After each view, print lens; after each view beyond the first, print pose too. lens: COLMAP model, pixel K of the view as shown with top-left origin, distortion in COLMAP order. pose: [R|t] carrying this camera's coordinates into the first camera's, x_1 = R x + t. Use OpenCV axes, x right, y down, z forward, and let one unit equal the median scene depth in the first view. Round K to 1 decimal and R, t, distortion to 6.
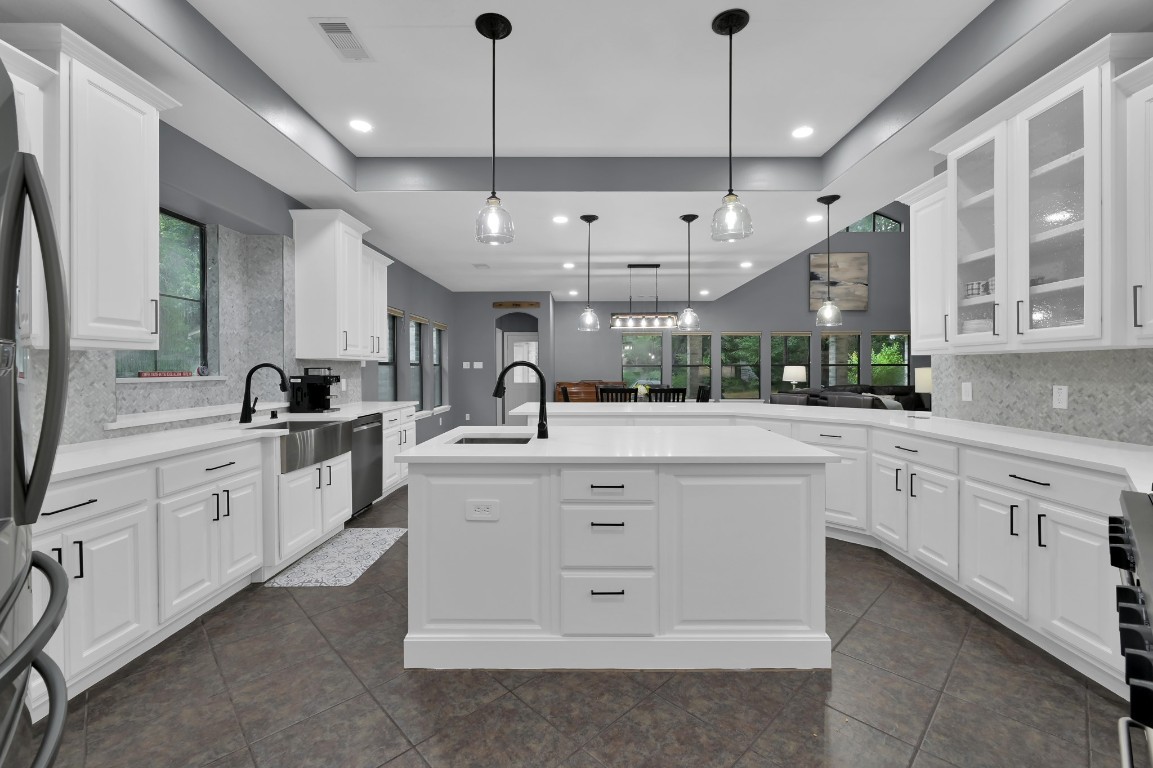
lens RADIAL K [[487.1, 0, 580.5], [0, 487.1, 369.0], [0, 0, 1]] dist [-0.000115, 0.000198]
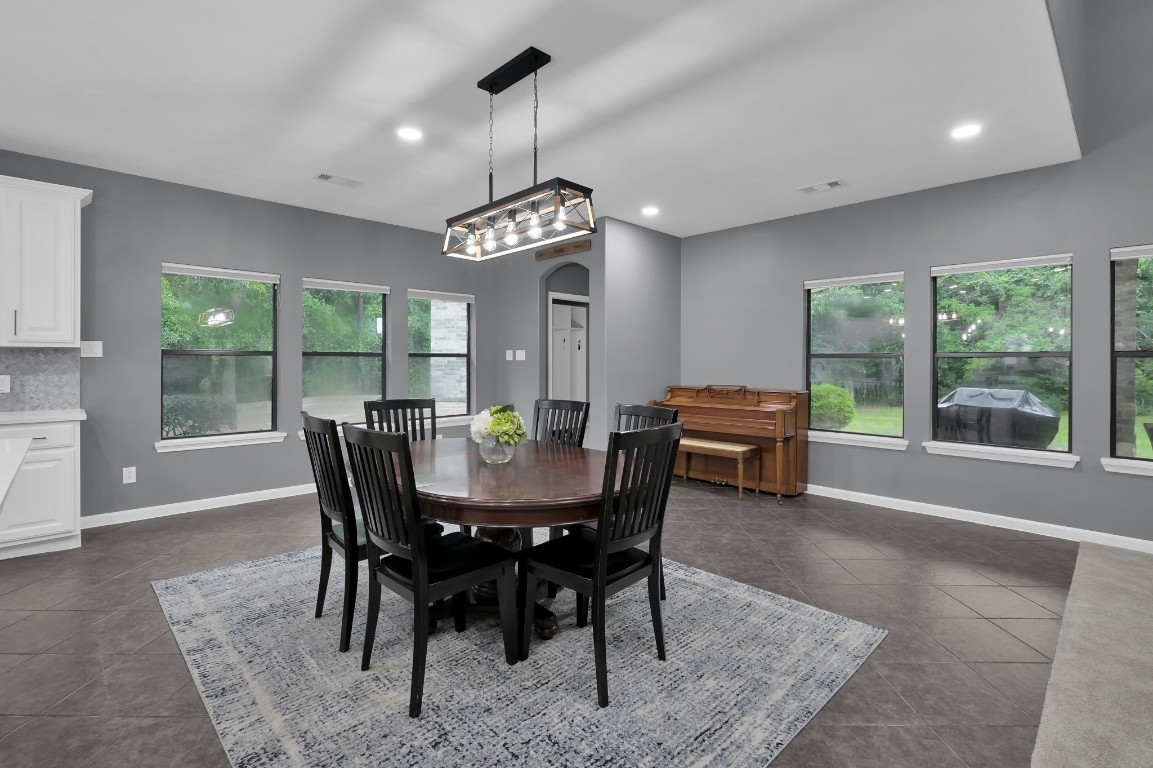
lens RADIAL K [[536.7, 0, 580.0], [0, 536.7, 359.5], [0, 0, 1]] dist [0.001000, 0.000213]
pose [[0.705605, 0.002800, -0.708600, 0.781715], [-0.004489, 0.999990, -0.000518, -0.005451], [0.708591, 0.003547, 0.705610, 1.330423]]
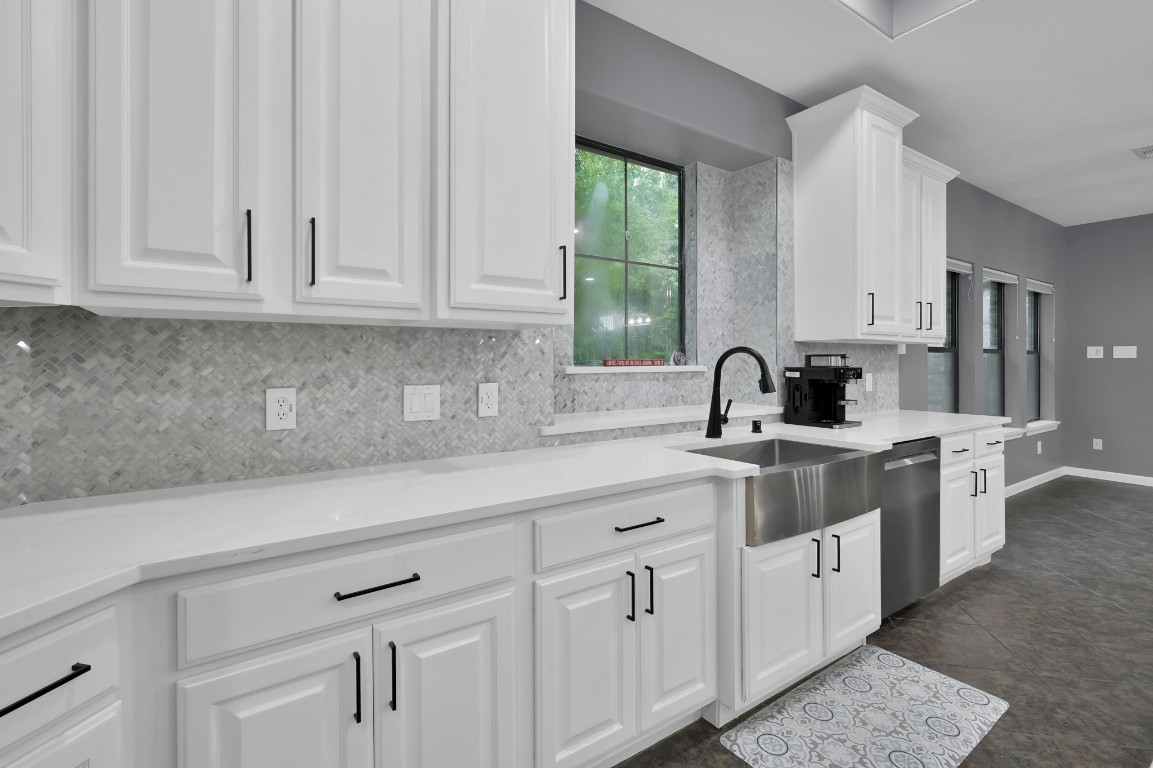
lens RADIAL K [[536.7, 0, 580.0], [0, 536.7, 359.5], [0, 0, 1]] dist [0.001000, 0.000213]
pose [[0.577305, 0.003820, -0.816520, -0.166167], [-0.003509, 0.999991, 0.002198, 0.003452], [0.816521, 0.001596, 0.577313, 0.360705]]
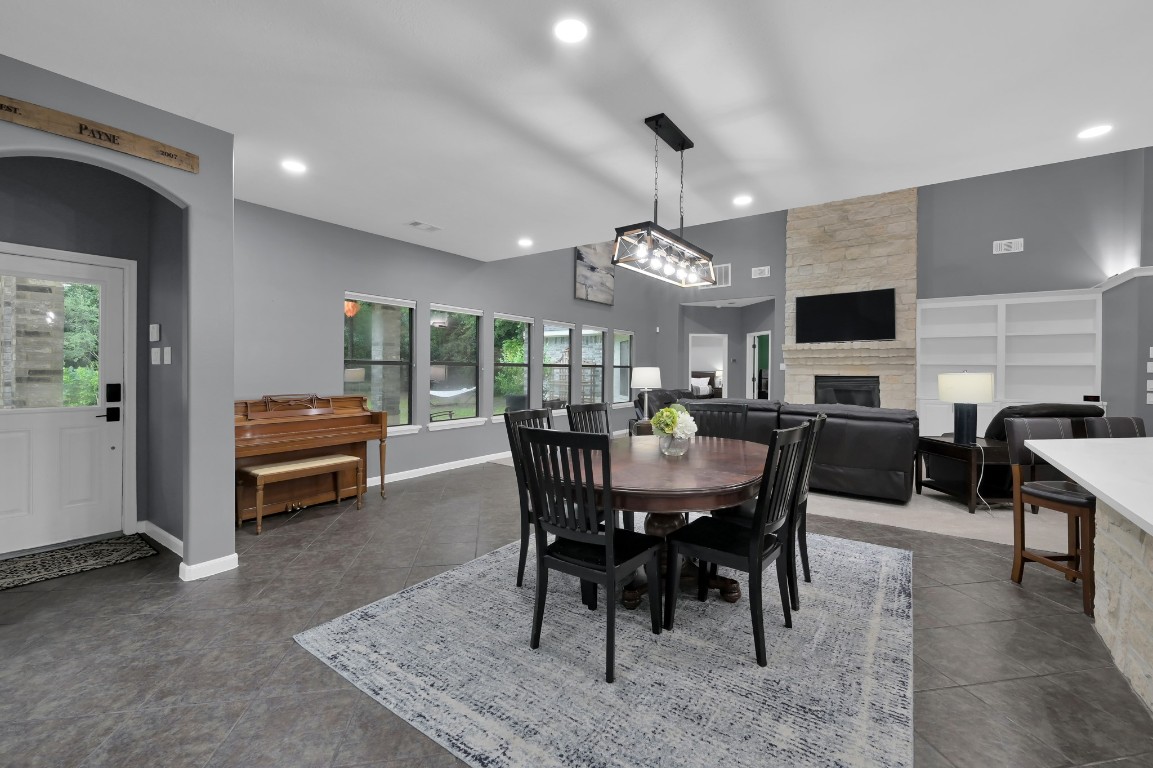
lens RADIAL K [[487.1, 0, 580.5], [0, 487.1, 369.0], [0, 0, 1]] dist [-0.000115, 0.000198]
pose [[0.558155, 0.007889, 0.829699, -0.481550], [-0.009763, 0.999948, -0.002940, -0.001769], [-0.829679, -0.006459, 0.558203, 1.443990]]
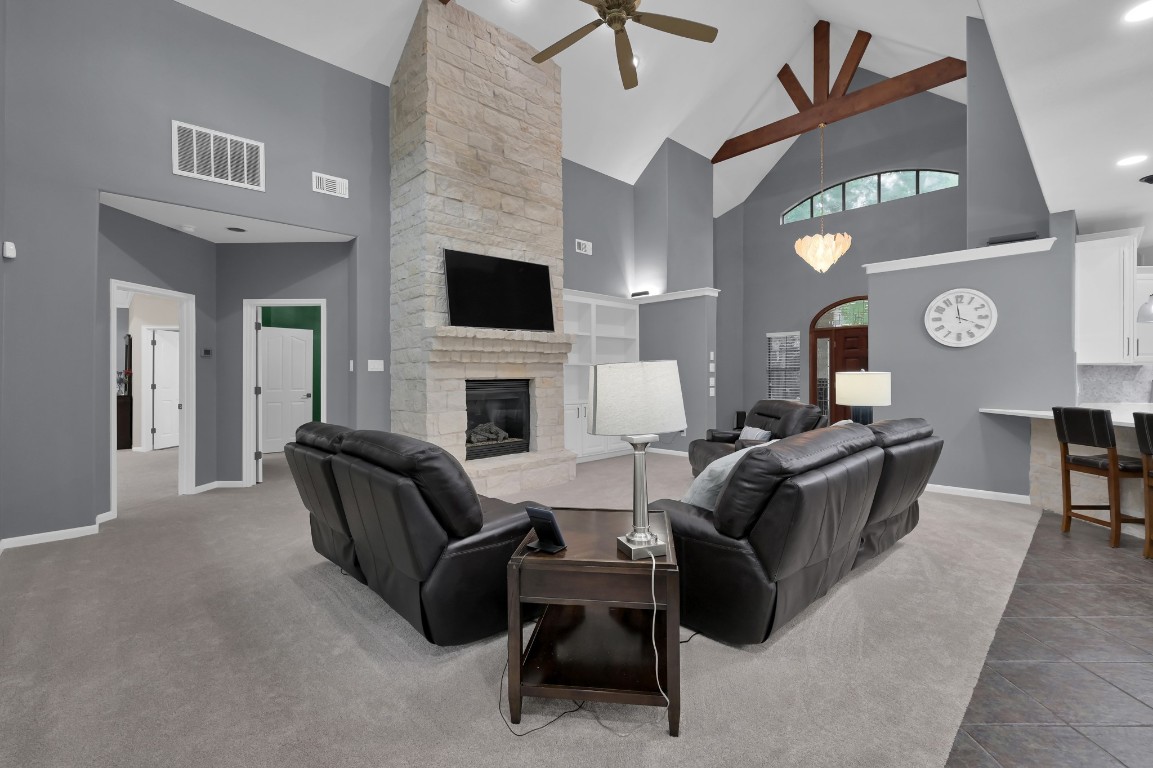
lens RADIAL K [[498.0, 0, 574.6], [0, 498.0, 376.3], [0, 0, 1]] dist [-0.000785, 0.000219]
pose [[-0.705653, -0.000100, 0.708557, 0.656606], [0.003098, 0.999990, 0.003226, -0.001842], [-0.708551, 0.004472, -0.705646, 2.526023]]
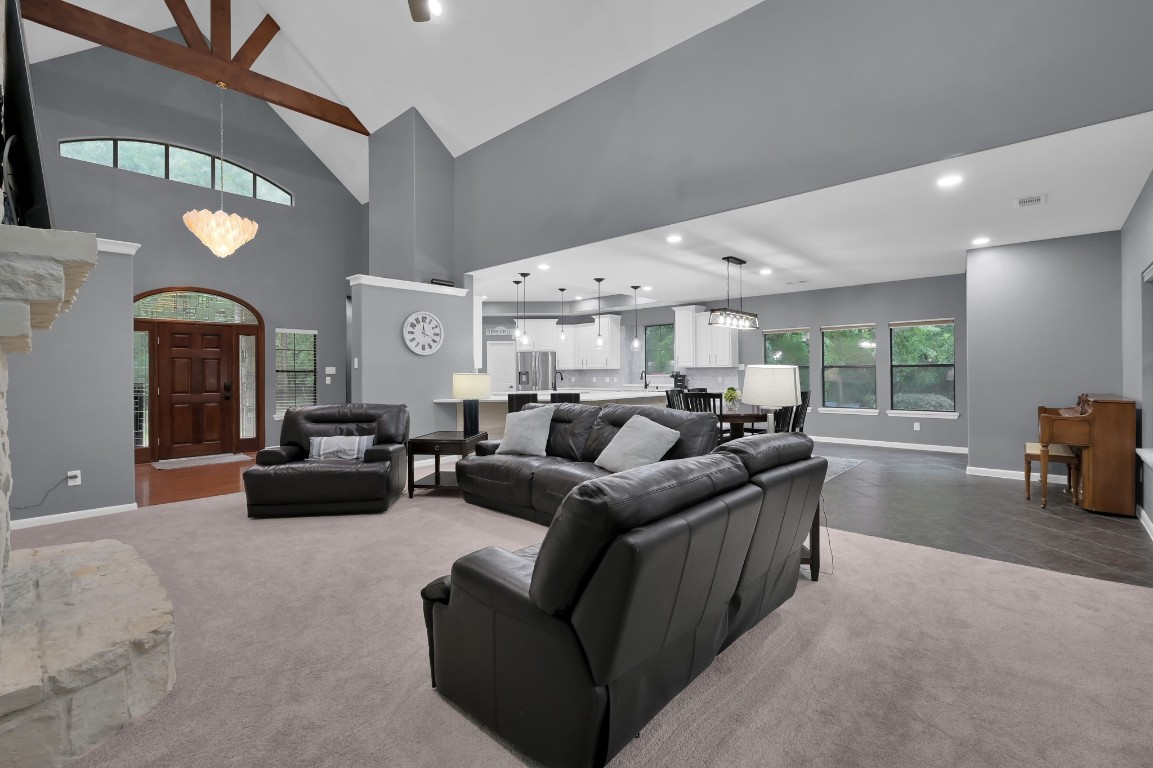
lens RADIAL K [[514.7, 0, 579.9], [0, 514.7, 369.1], [0, 0, 1]] dist [0.016033, -0.000059]
pose [[-0.665635, 0.001737, -0.746275, 1.861189], [0.009319, 0.999939, -0.005985, -0.006340], [0.746219, -0.010938, -0.665610, 2.500260]]
